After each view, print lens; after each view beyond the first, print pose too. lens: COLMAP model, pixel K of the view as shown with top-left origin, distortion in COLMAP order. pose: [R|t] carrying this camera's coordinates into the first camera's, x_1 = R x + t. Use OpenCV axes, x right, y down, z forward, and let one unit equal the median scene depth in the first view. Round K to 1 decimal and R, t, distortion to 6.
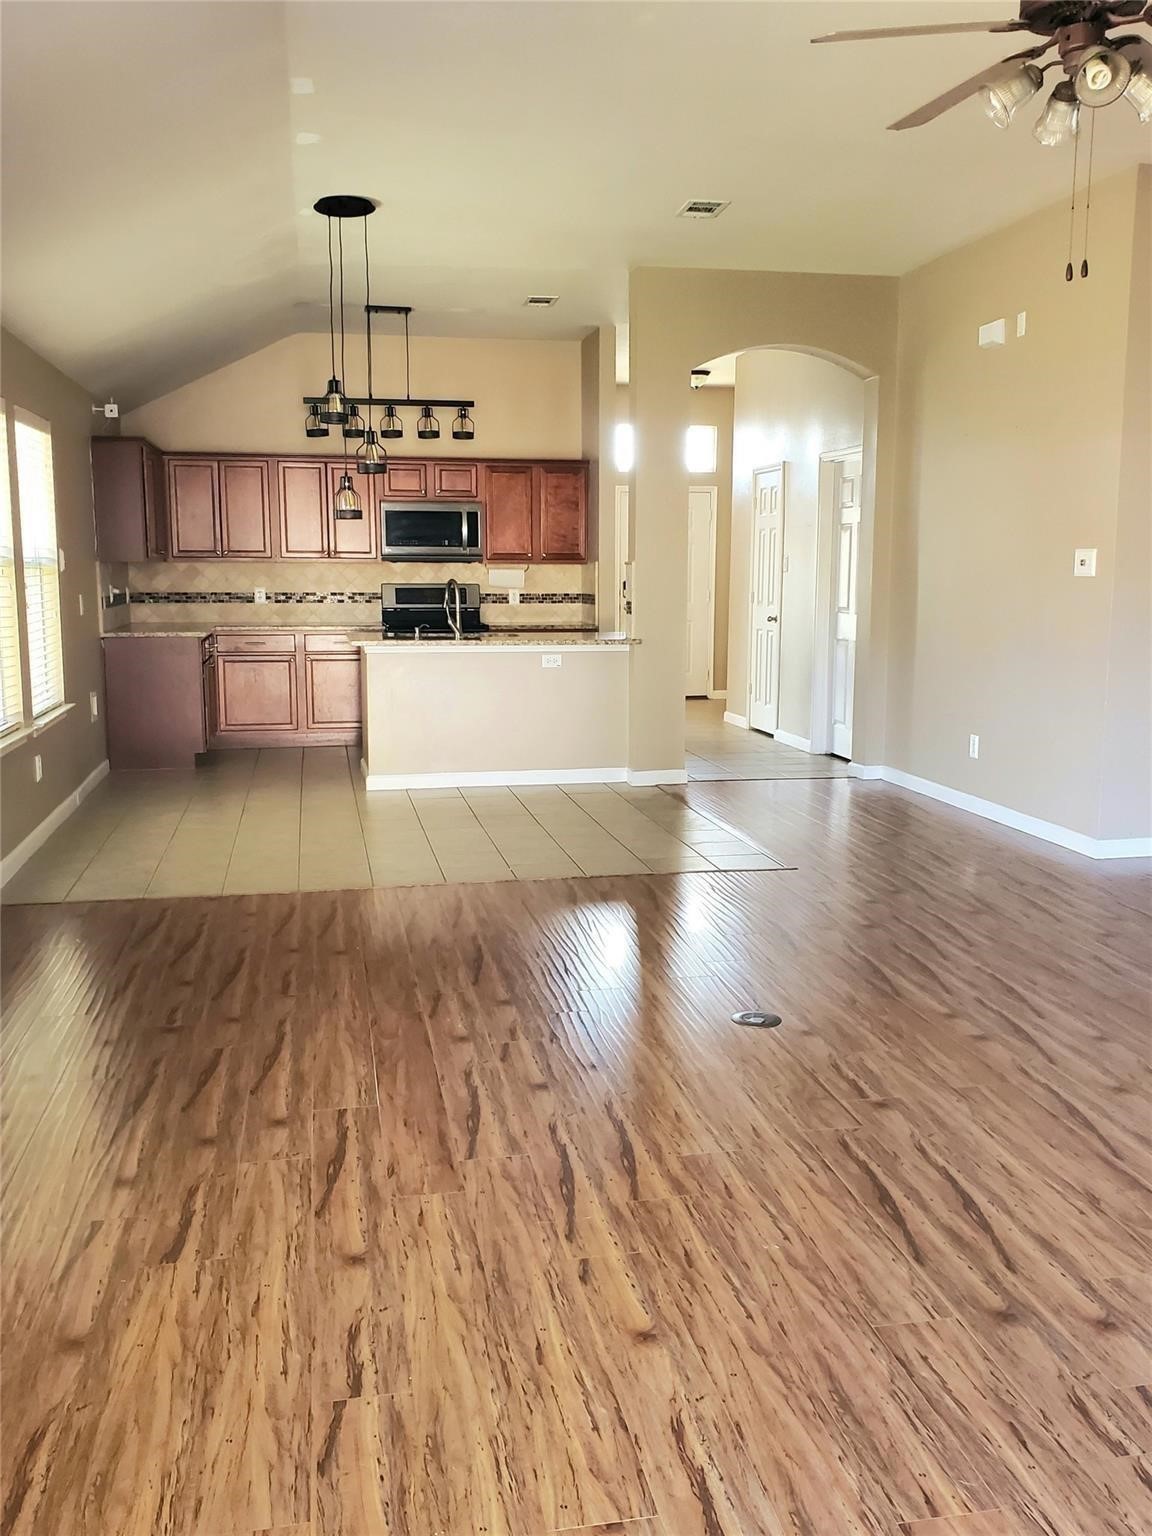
lens RADIAL K [[1354.1, 0, 576.0], [0, 1354.1, 768.0], [0, 0, 1]] dist [0.120847, -0.362106]
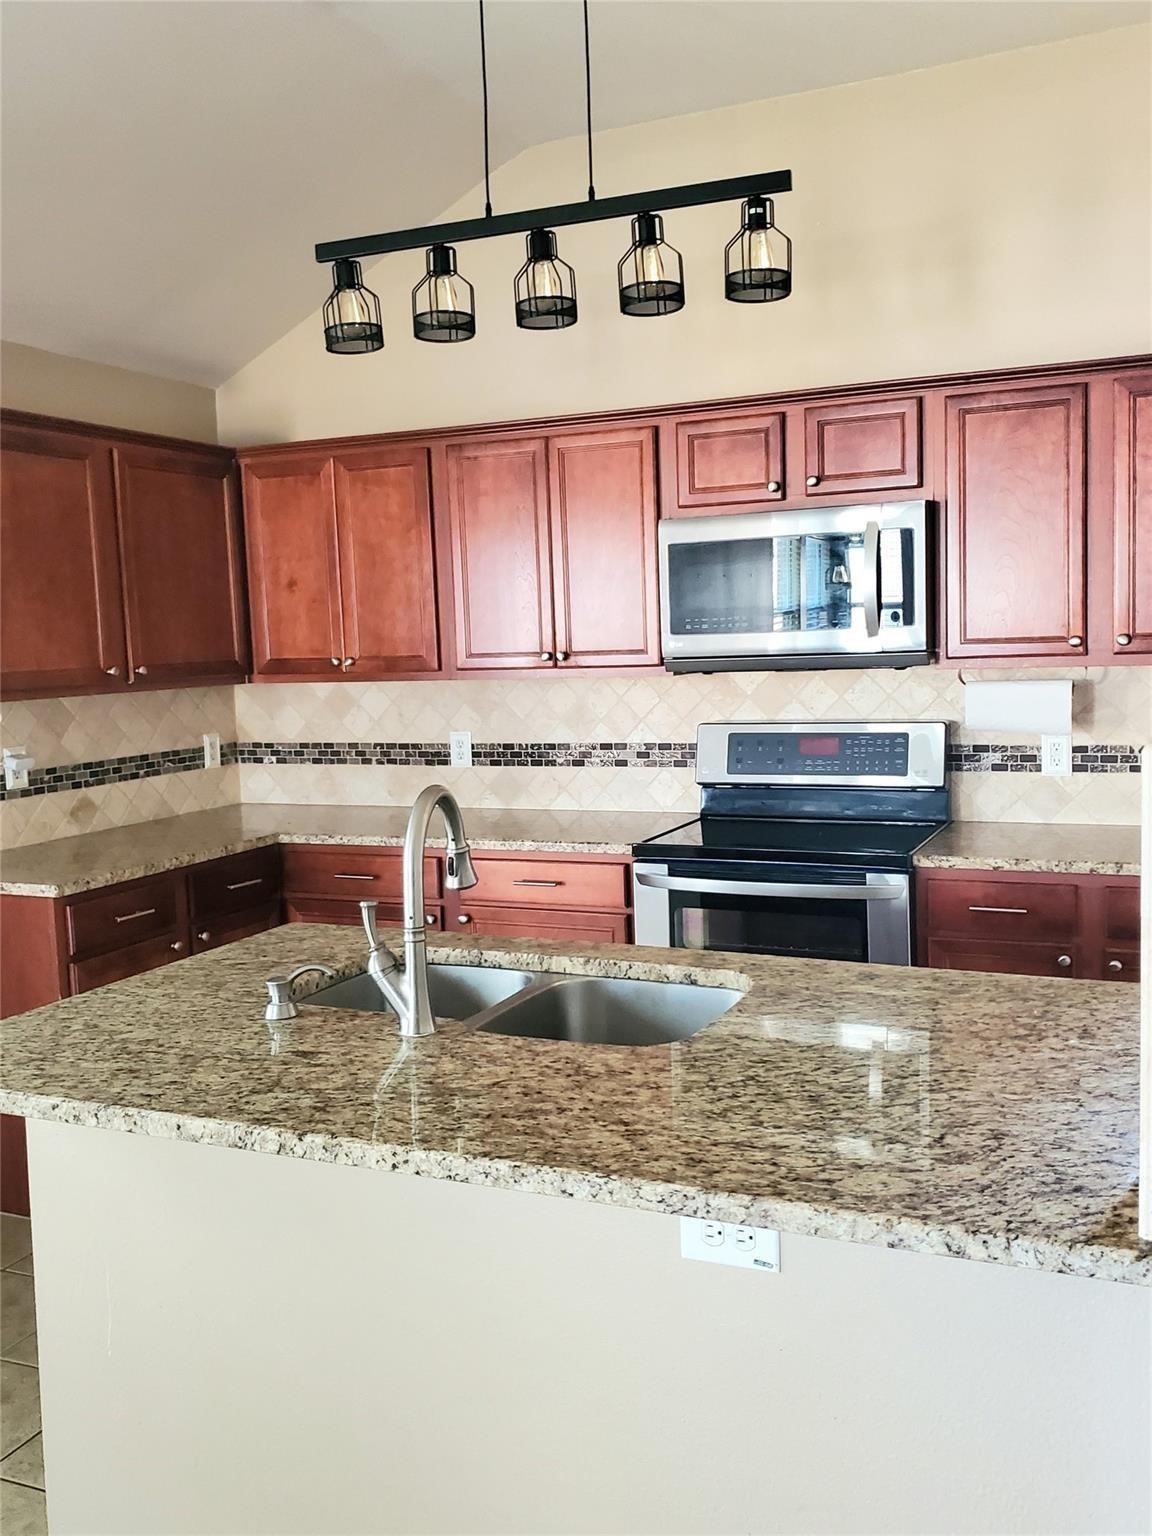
lens RADIAL K [[1317.5, 0, 622.0], [0, 1317.5, 774.0], [0, 0, 1]] dist [0.117508, -0.322083]
pose [[0.827050, 0.030690, -0.561290, 0.062570], [-0.049535, 0.998603, -0.018389, -0.116411], [0.559942, 0.043012, 0.827415, 0.686077]]
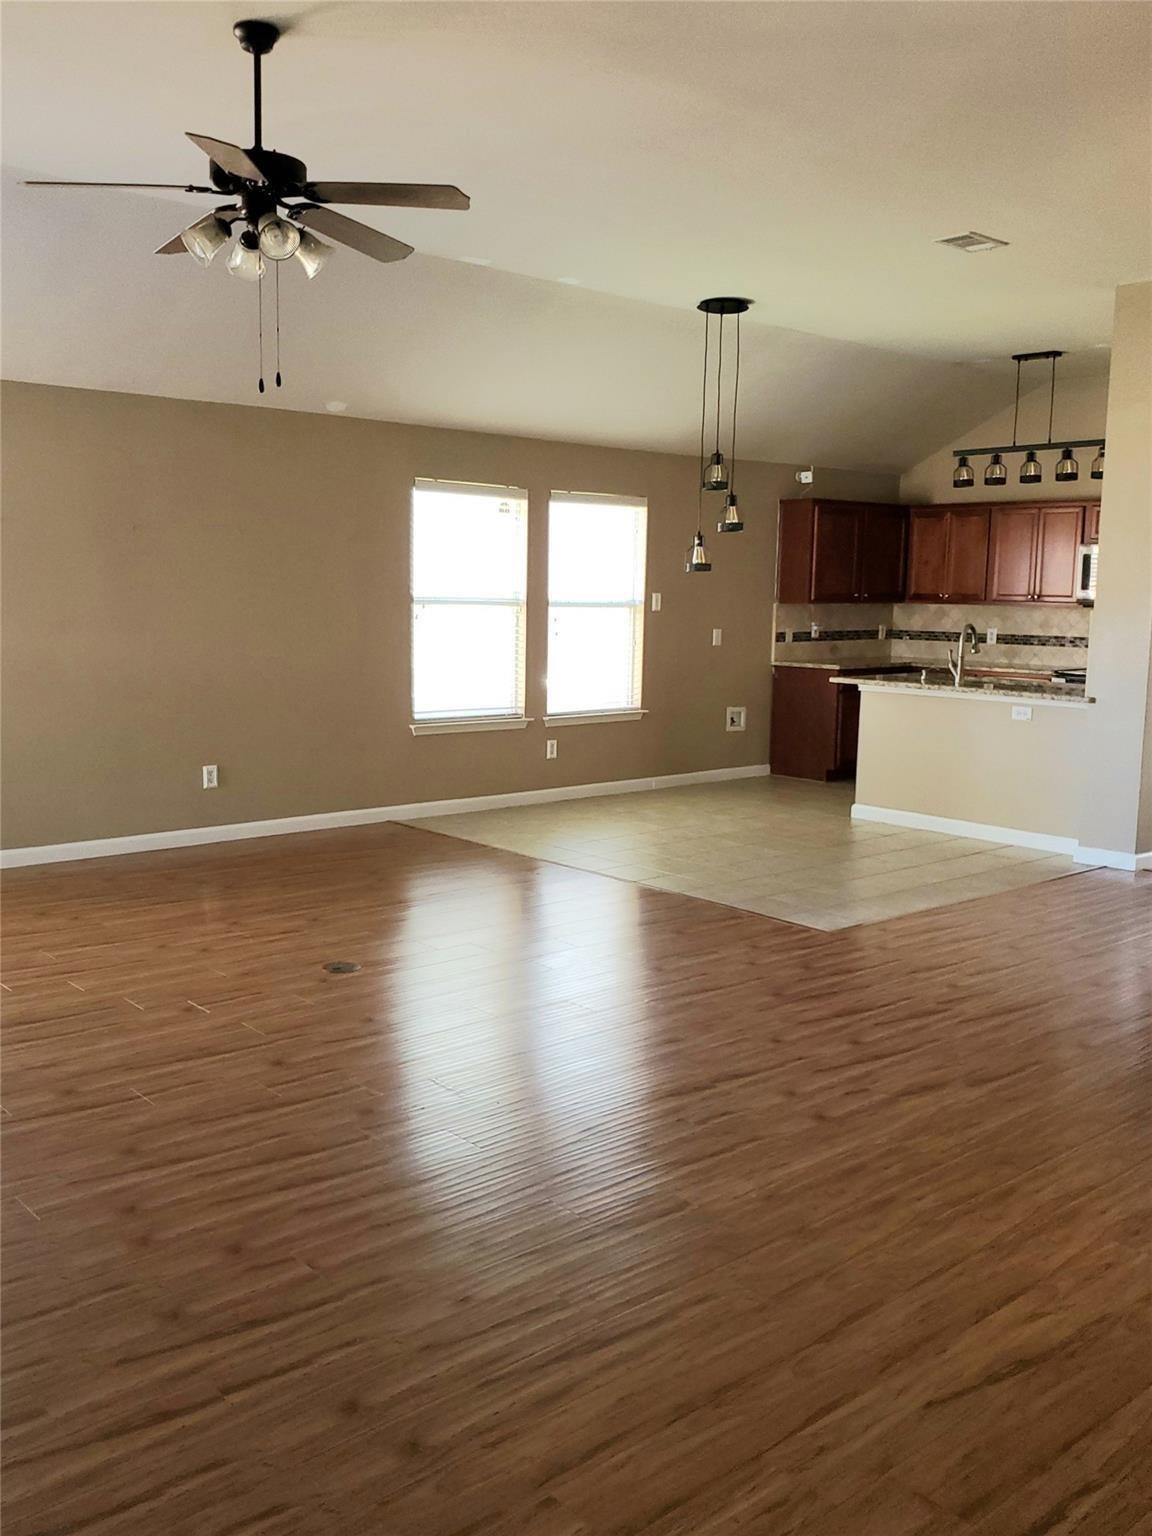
lens RADIAL K [[1354.1, 0, 576.0], [0, 1354.1, 768.0], [0, 0, 1]] dist [0.120847, -0.362106]
pose [[0.496367, 0.122422, -0.859437, 0.536955], [-0.143013, 0.988012, 0.058139, -0.043646], [0.856252, 0.094052, 0.507924, 0.212452]]
